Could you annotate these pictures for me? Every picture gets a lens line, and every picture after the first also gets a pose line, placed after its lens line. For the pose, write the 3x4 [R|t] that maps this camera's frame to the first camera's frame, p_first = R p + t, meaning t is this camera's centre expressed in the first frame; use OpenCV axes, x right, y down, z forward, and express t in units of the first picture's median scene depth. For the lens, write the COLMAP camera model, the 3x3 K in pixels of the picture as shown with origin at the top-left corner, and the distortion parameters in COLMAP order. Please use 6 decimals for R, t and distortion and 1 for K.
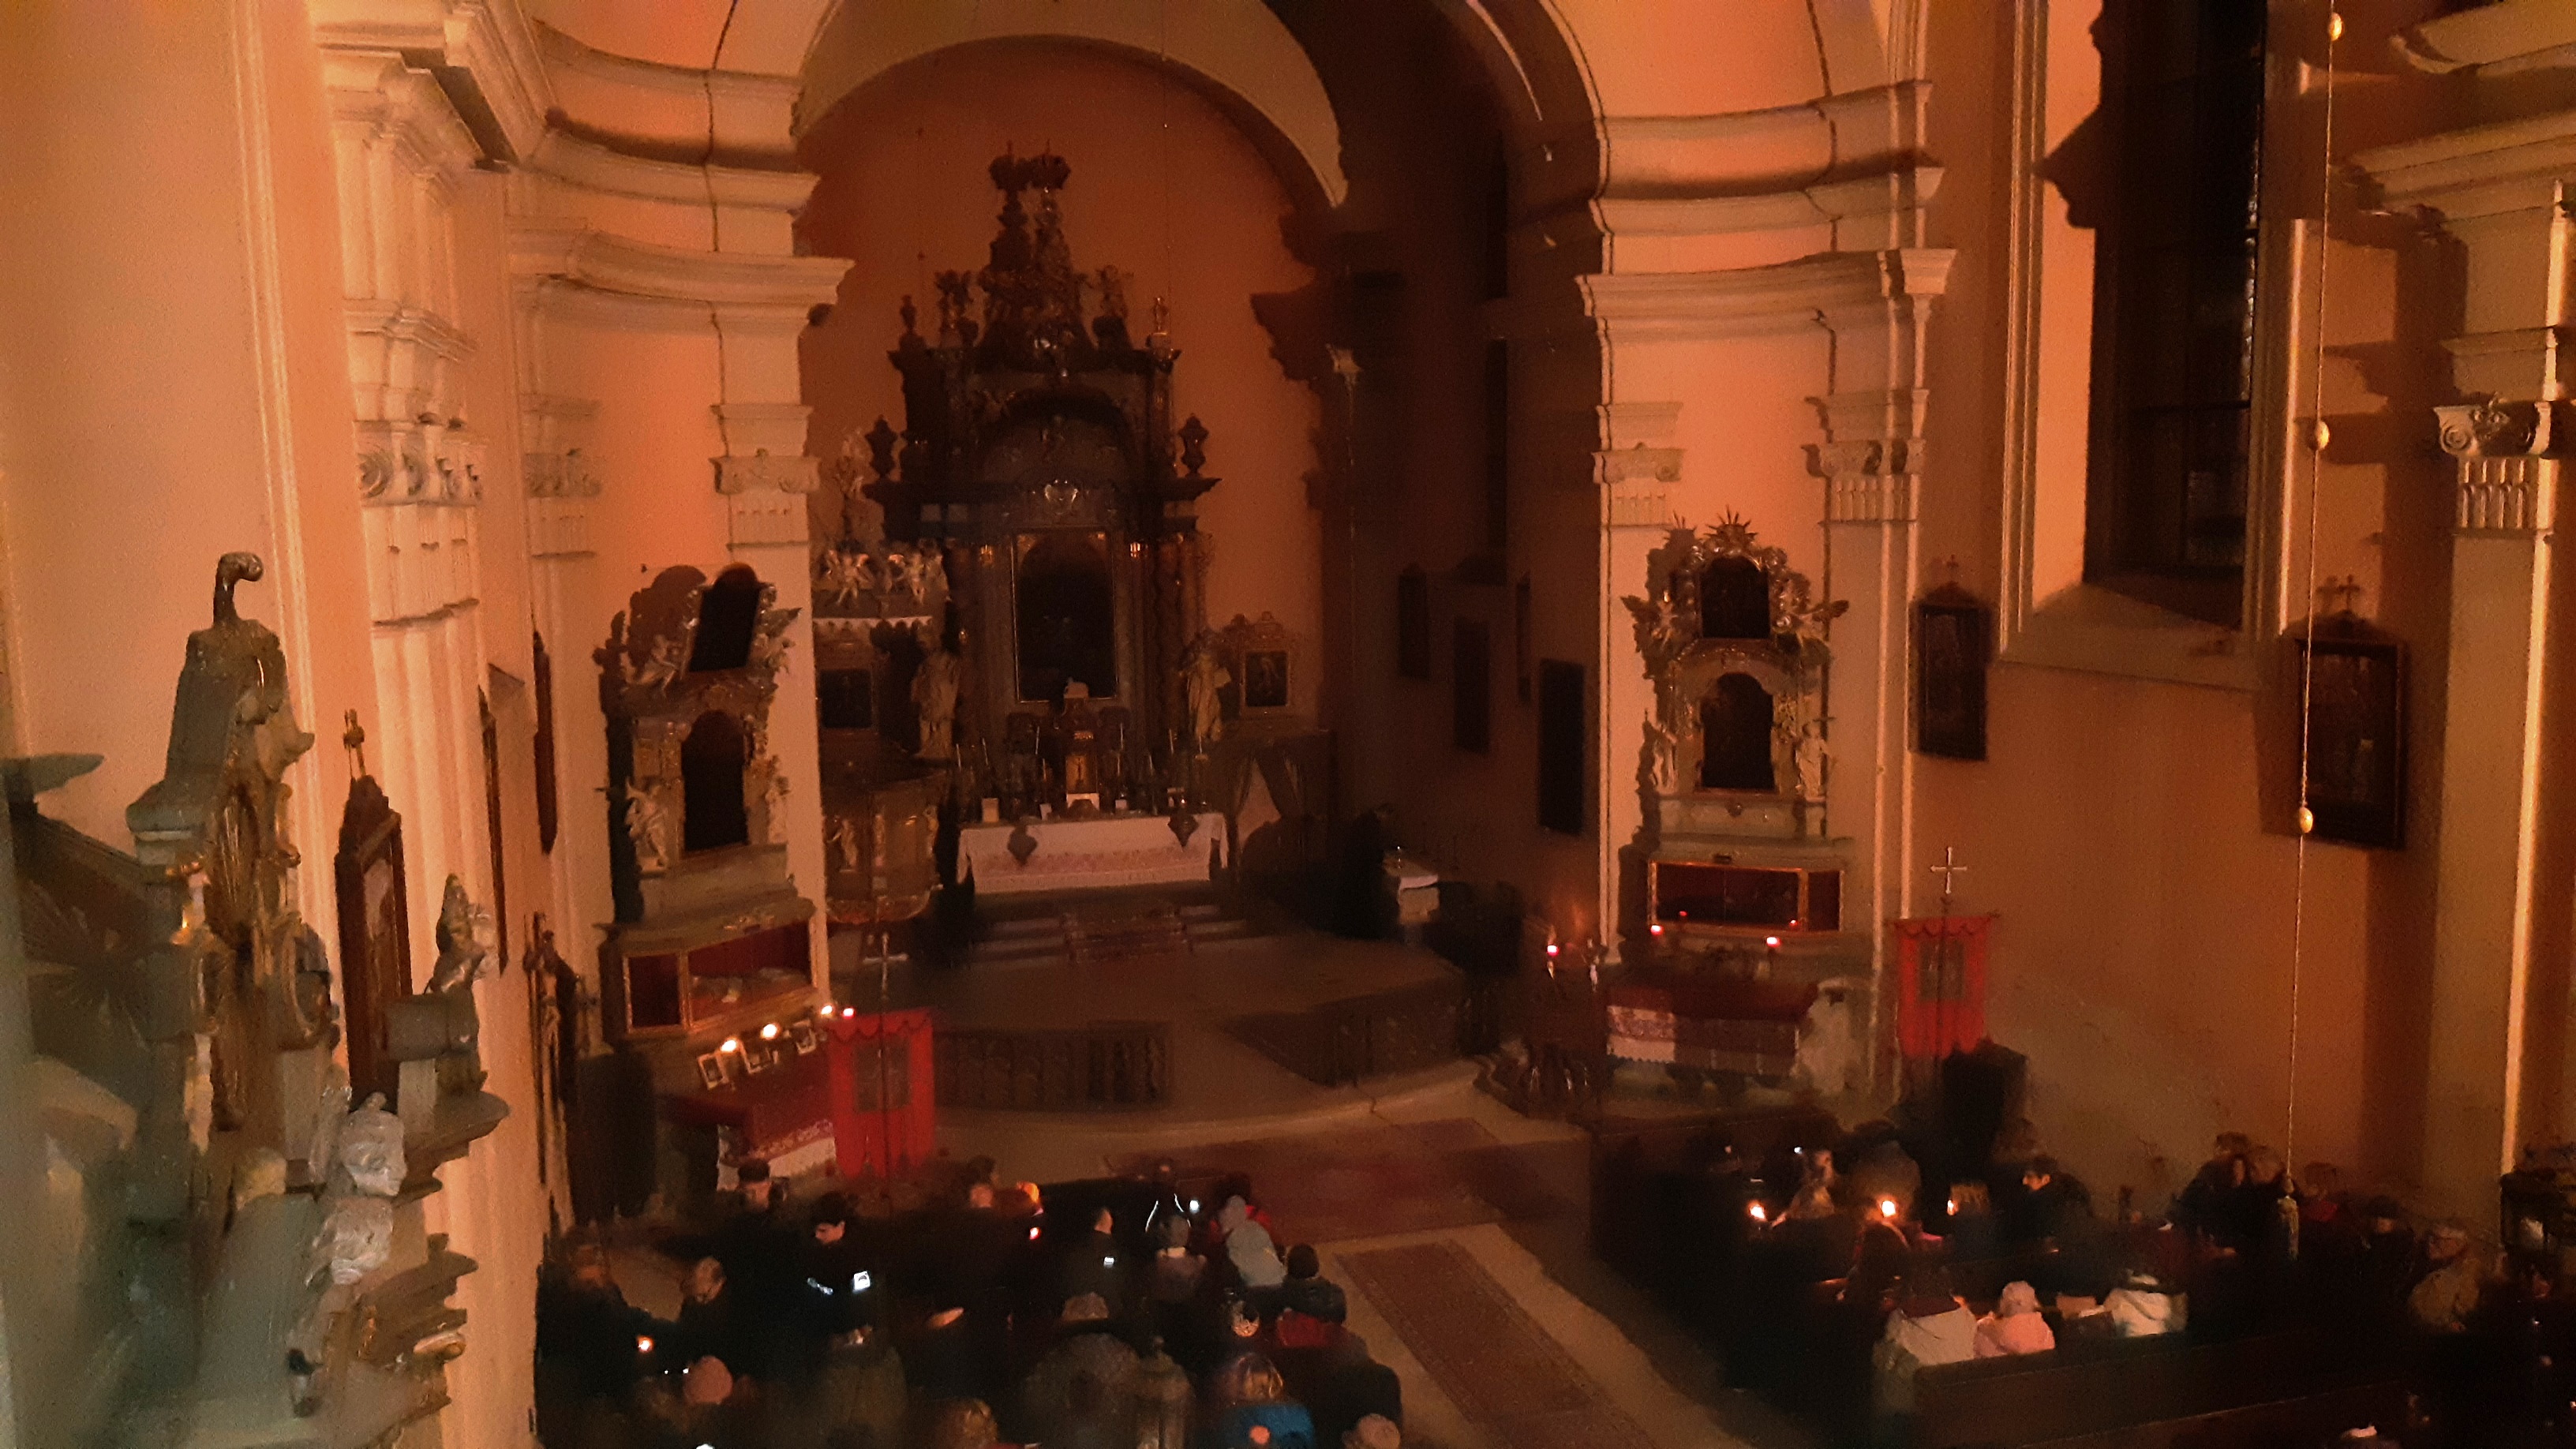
lens RADIAL K [[1993.0, 0, 1288.0], [0, 1993.0, 724.5], [0, 0, 1]] dist [0.075826, -0.150726]
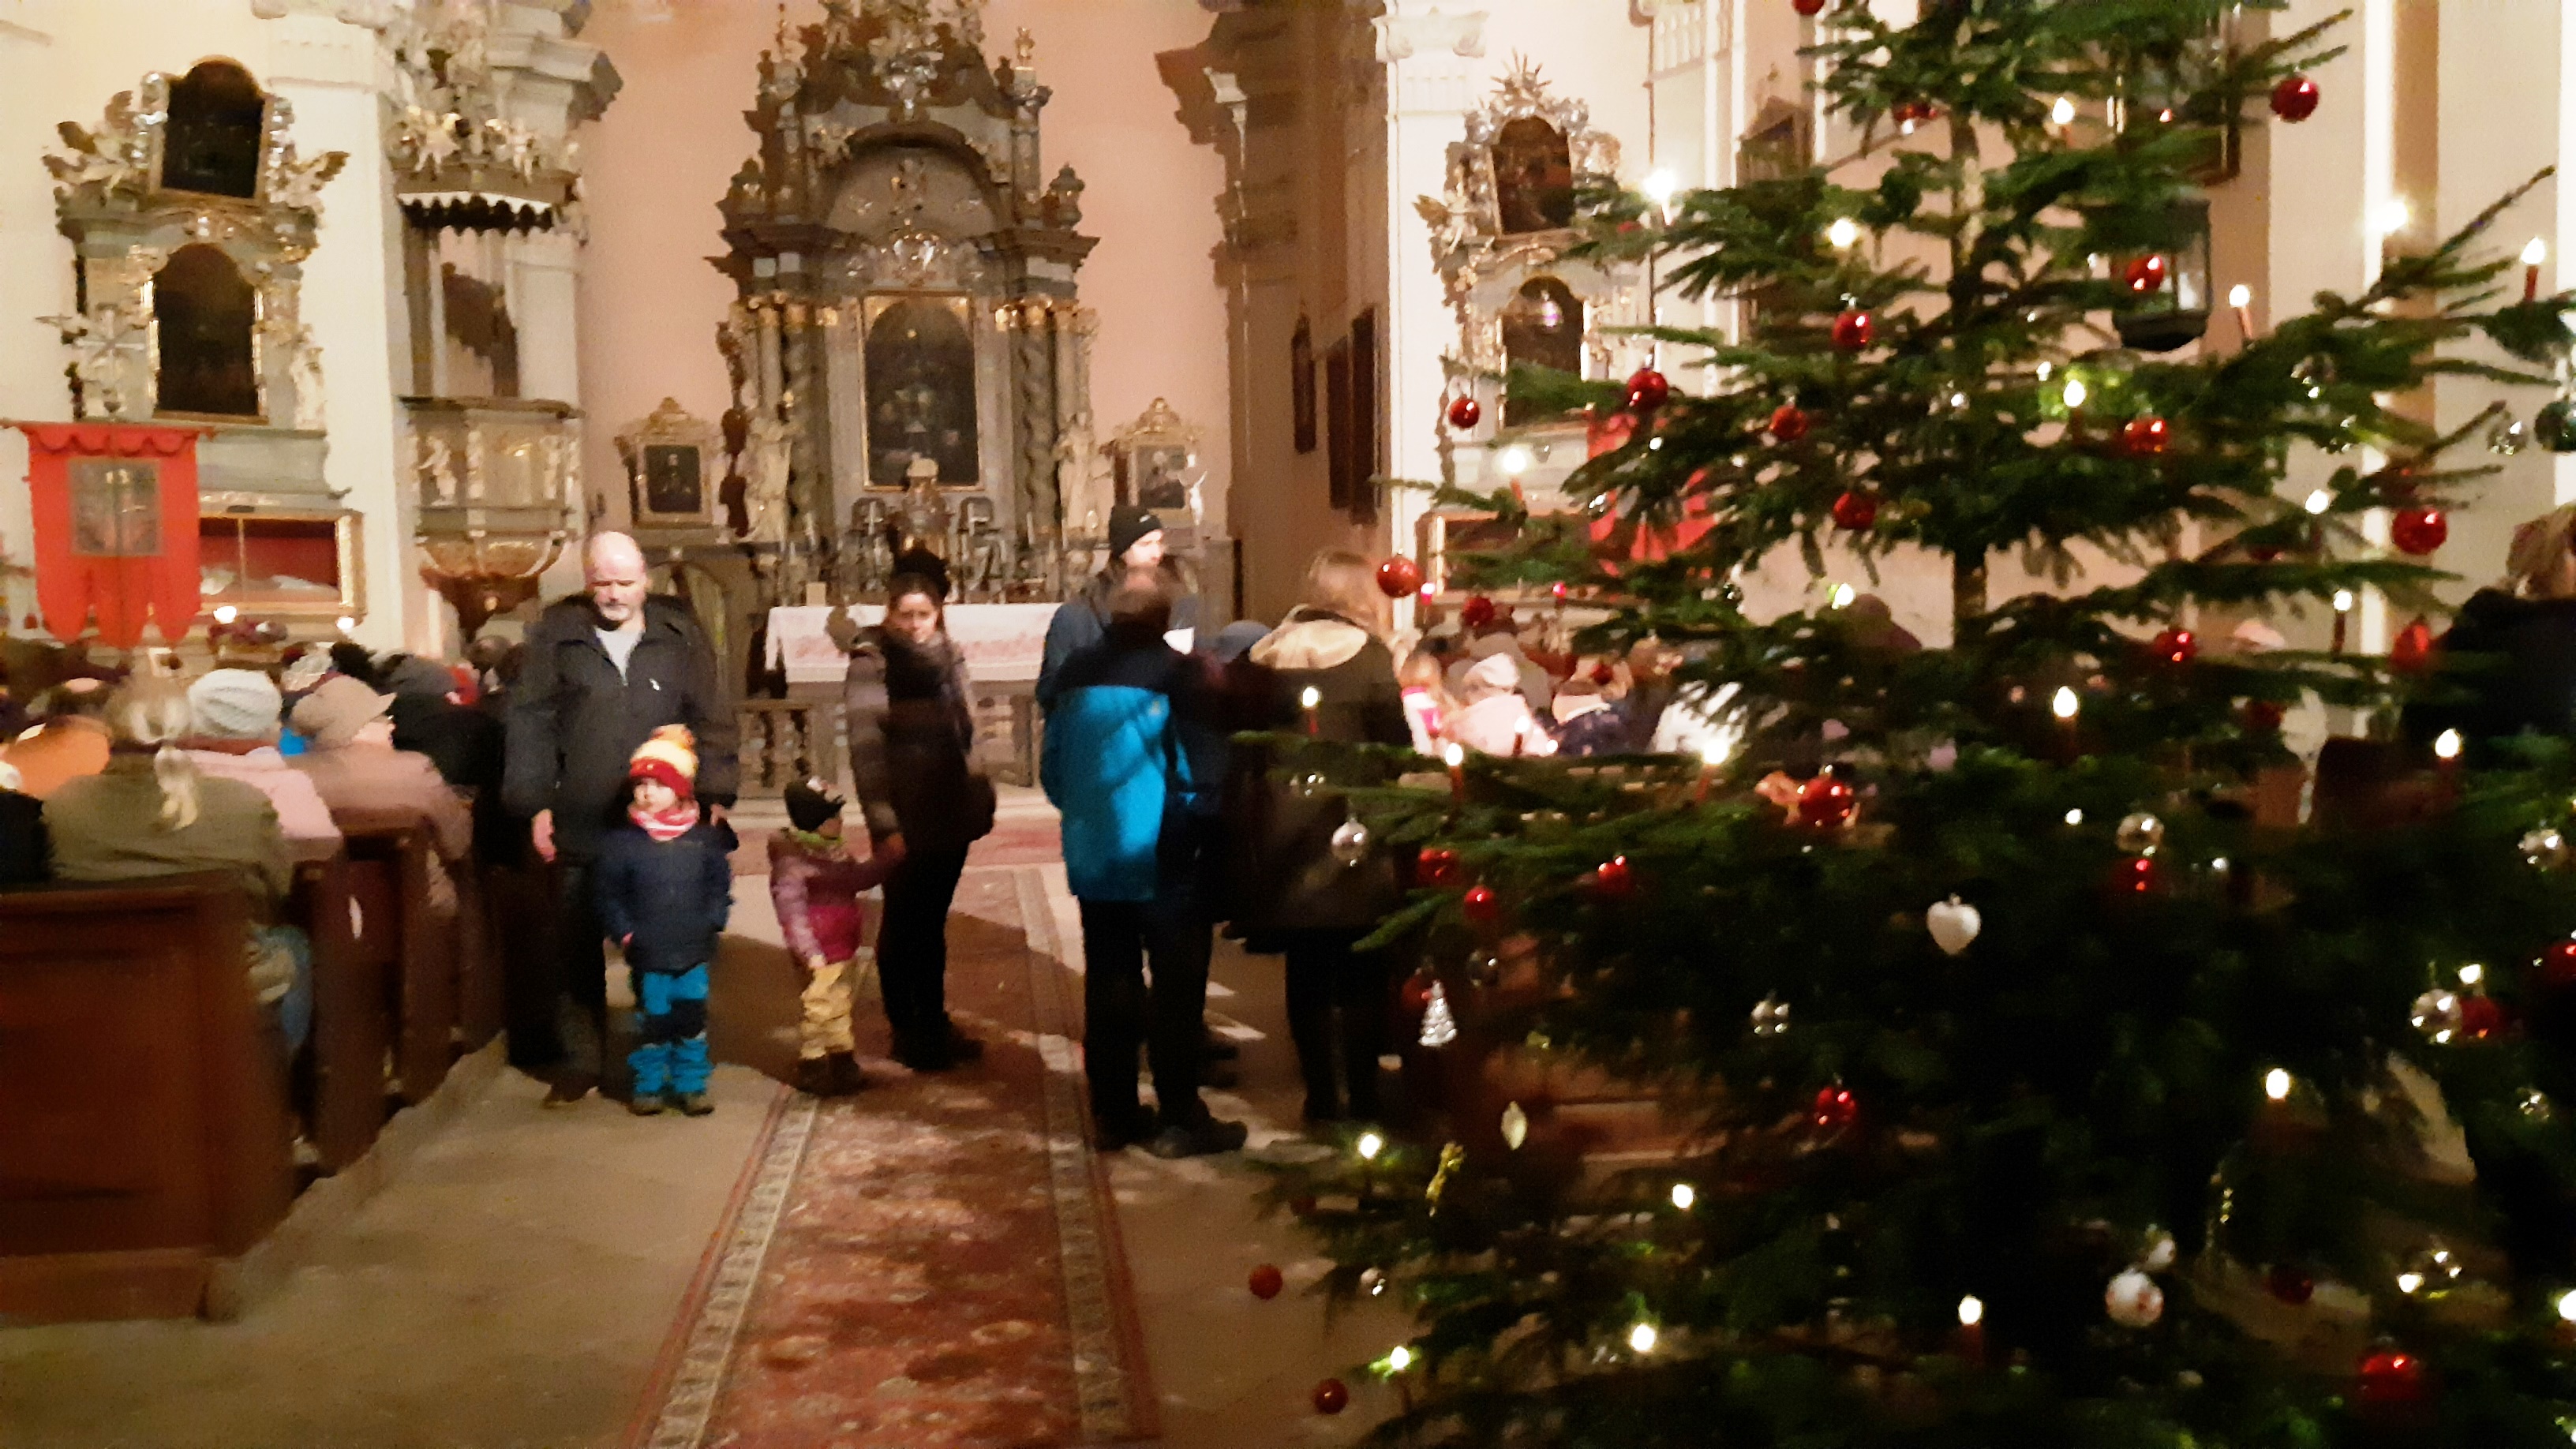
lens RADIAL K [[1993.0, 0, 1288.0], [0, 1993.0, 724.5], [0, 0, 1]] dist [0.075826, -0.150726]
pose [[0.993842, 0.004660, -0.110709, 0.205586], [-0.010191, 0.998725, -0.049443, 0.186950], [0.110338, 0.050267, 0.992622, 0.196442]]
